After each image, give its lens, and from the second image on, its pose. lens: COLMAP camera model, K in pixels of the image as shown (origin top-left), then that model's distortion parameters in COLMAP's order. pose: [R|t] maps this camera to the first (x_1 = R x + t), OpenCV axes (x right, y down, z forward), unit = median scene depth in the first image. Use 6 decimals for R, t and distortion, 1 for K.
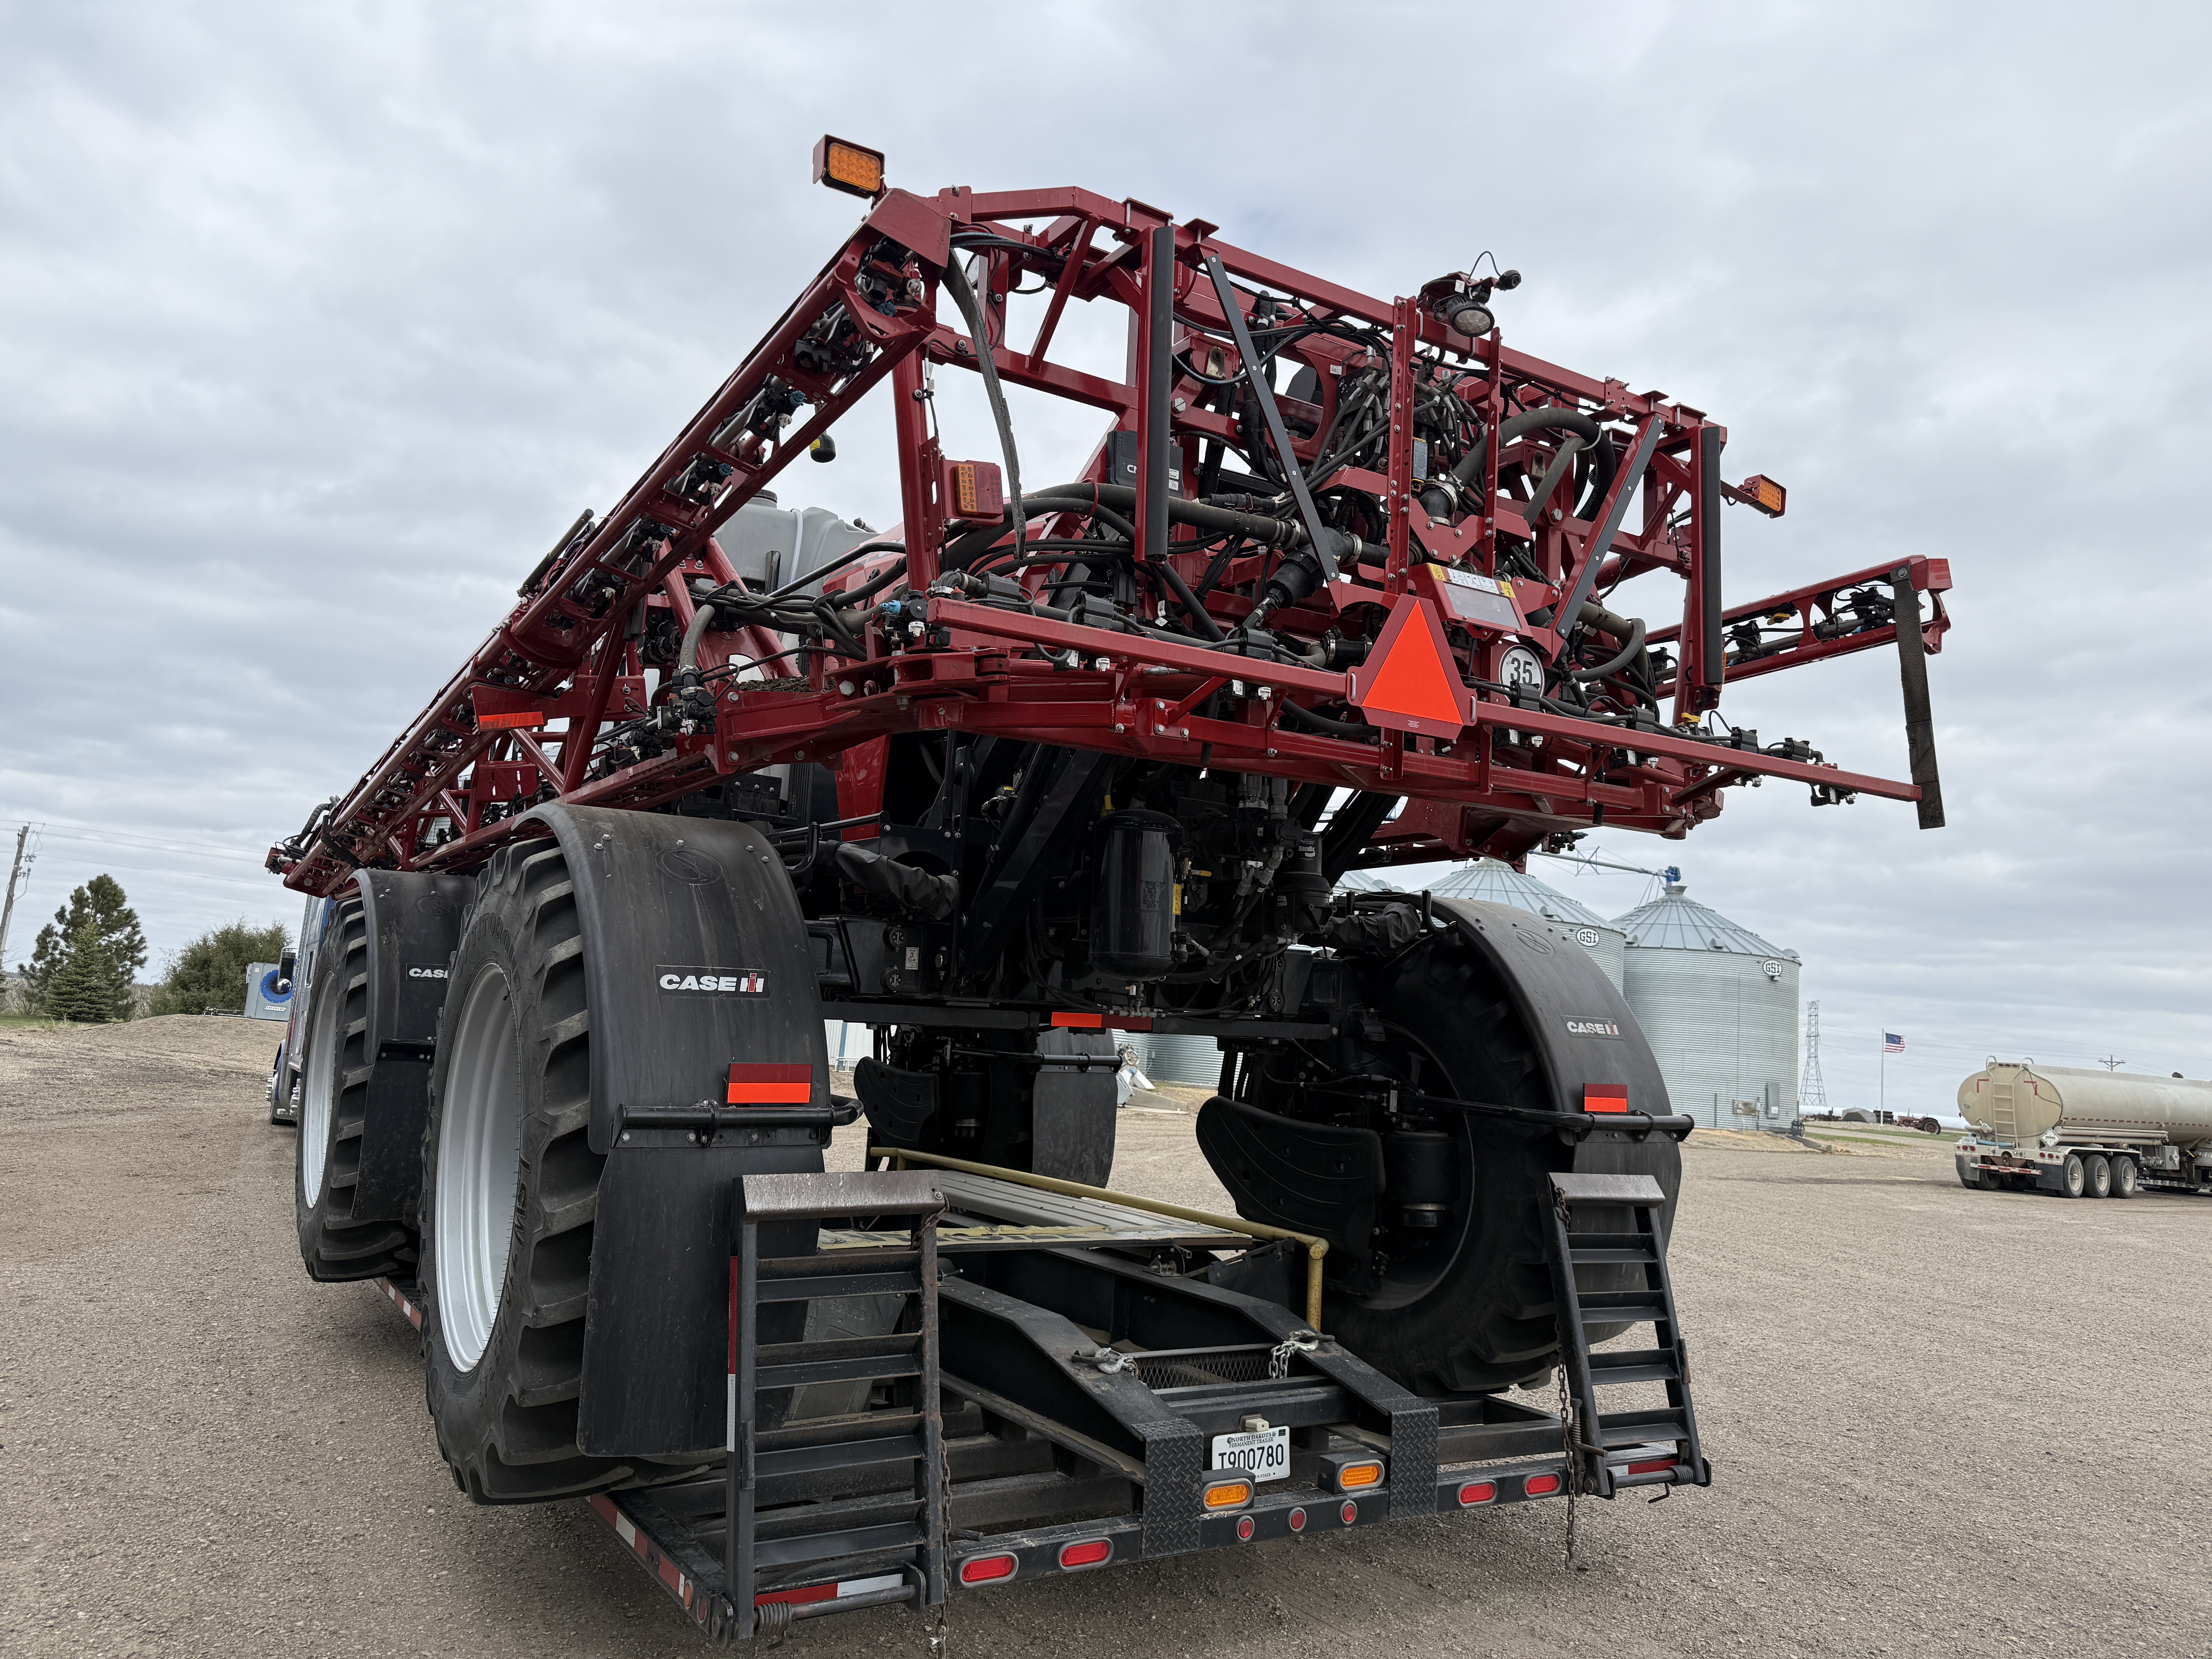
lens RADIAL K [[1570.3, 0, 1112.5], [0, 1570.3, 827.4], [0, 0, 1]] dist [0.092584, -0.136554]
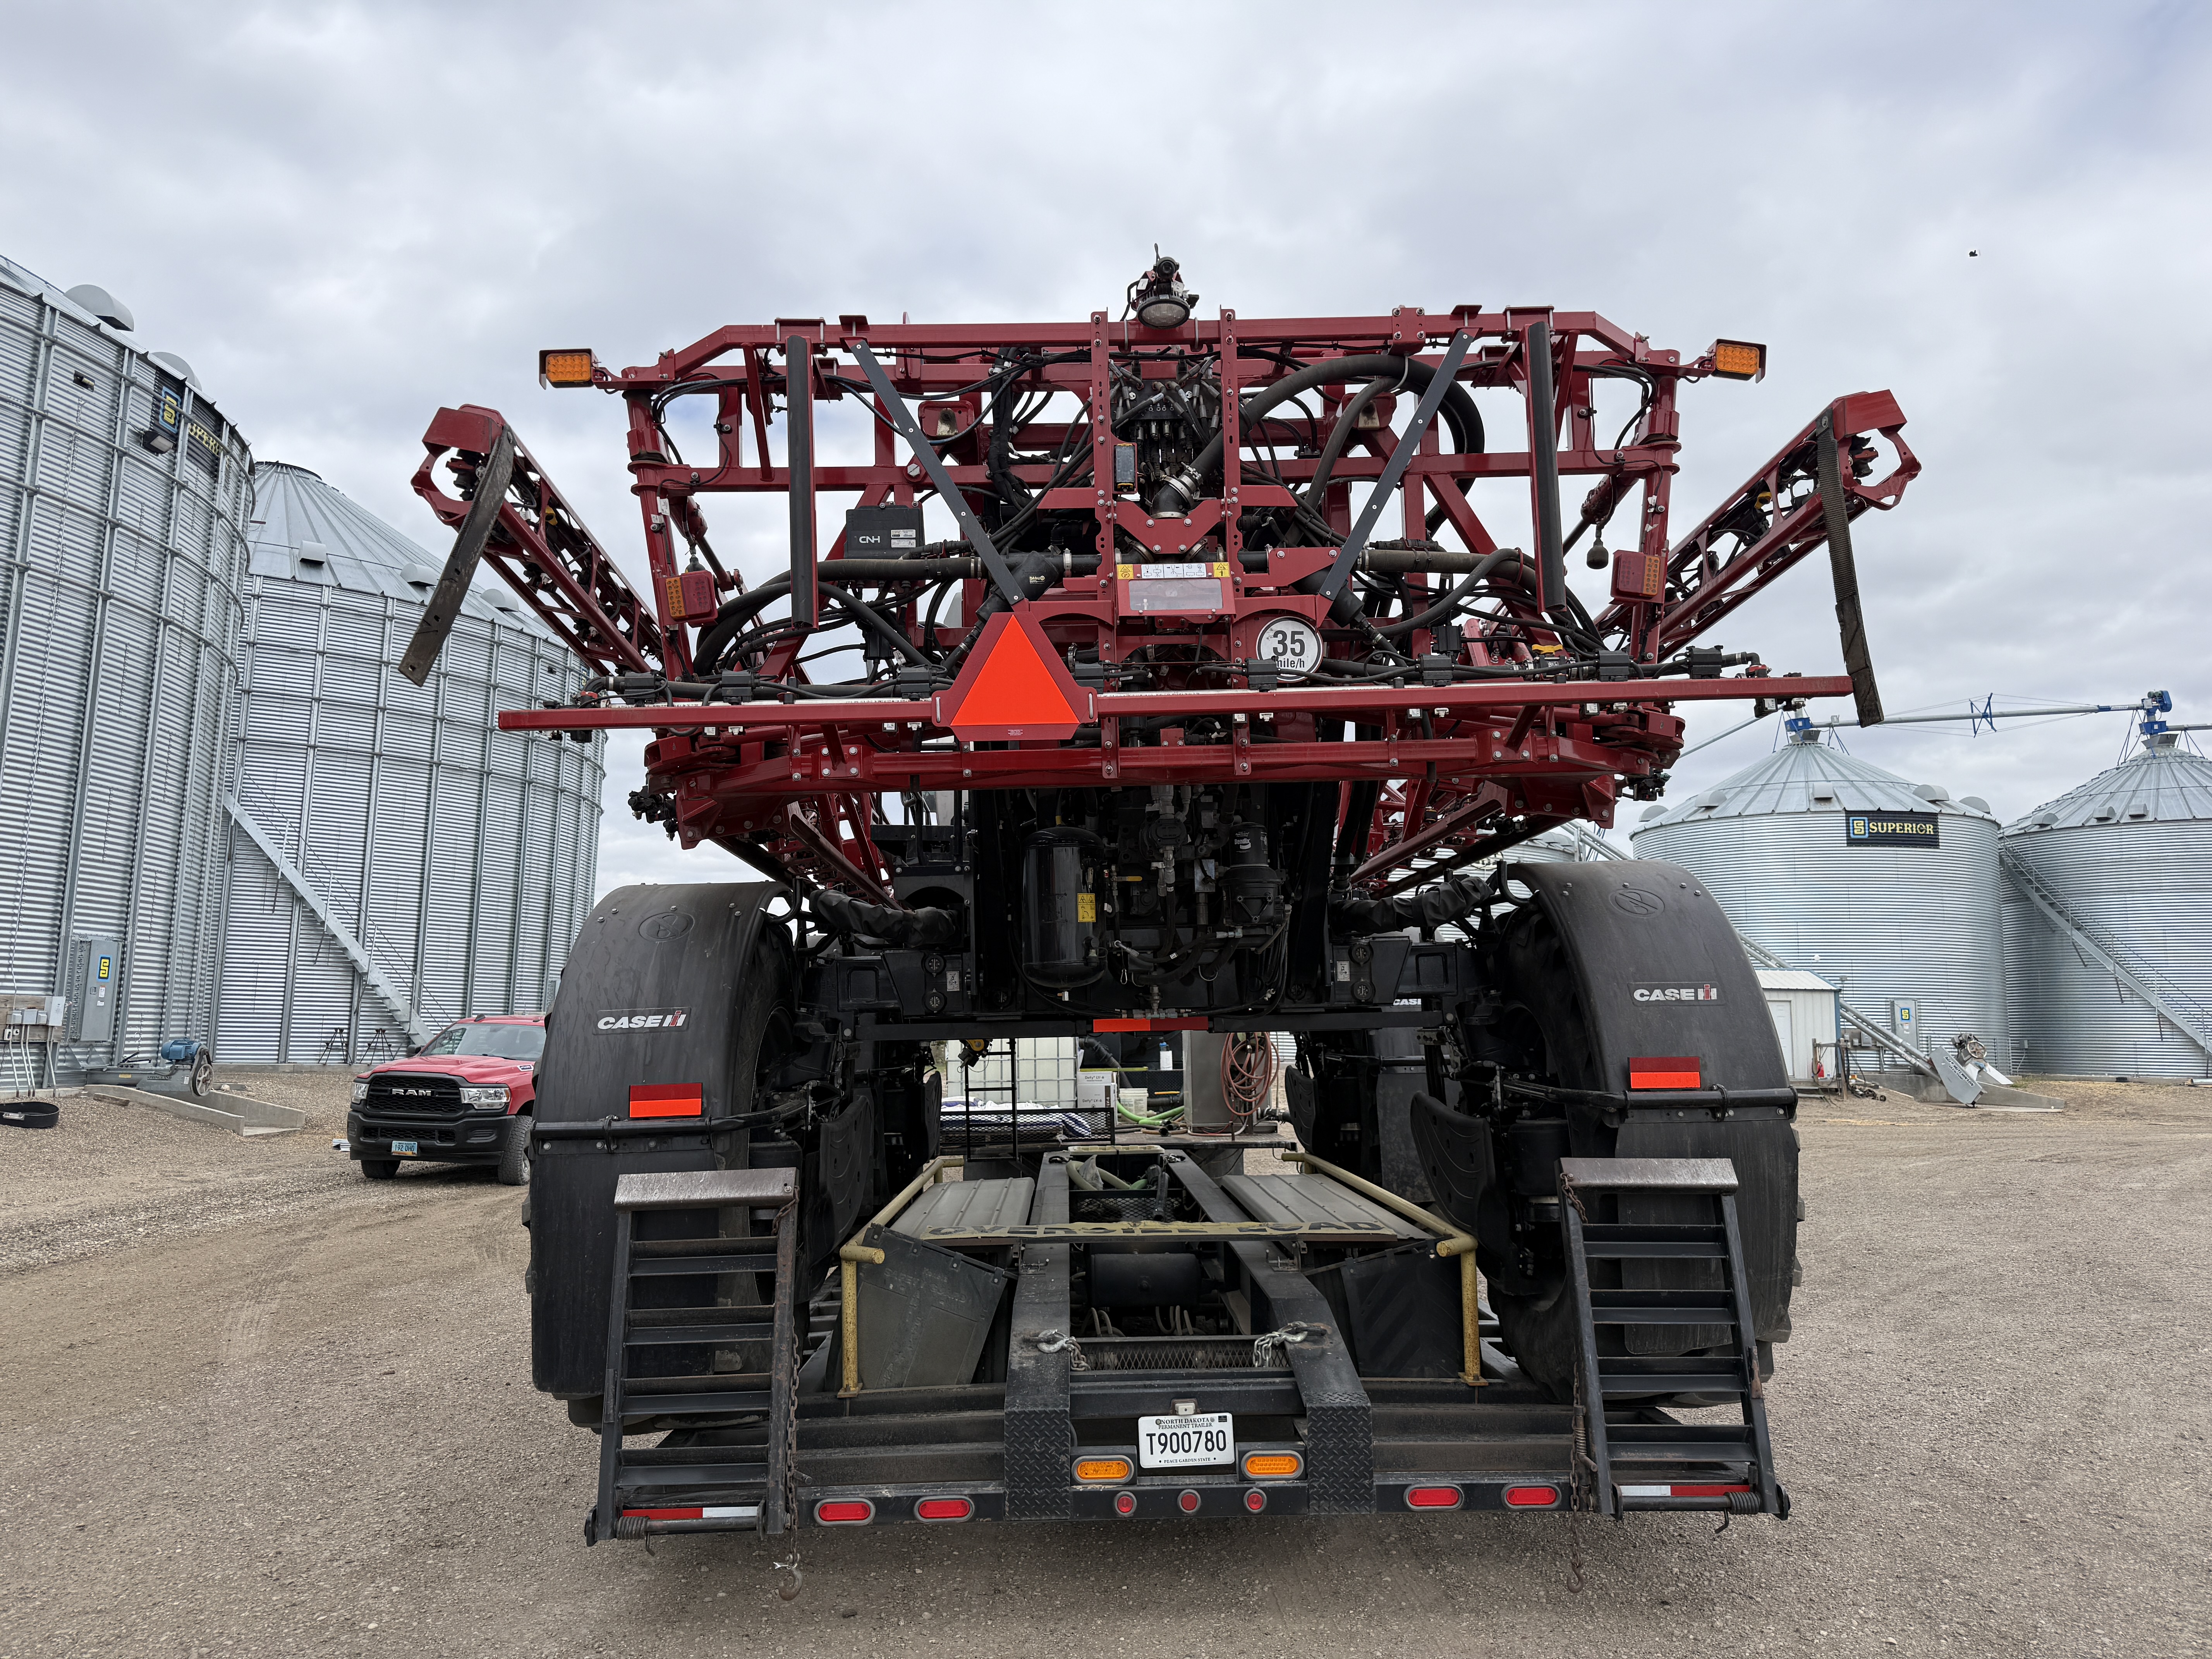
lens RADIAL K [[1570.3, 0, 1112.5], [0, 1570.3, 827.4], [0, 0, 1]] dist [0.092584, -0.136554]
pose [[0.851932, -0.130700, -0.507079, 0.613296], [0.126599, 0.991033, -0.042744, 0.040253], [0.508118, -0.027781, 0.860839, 0.100057]]
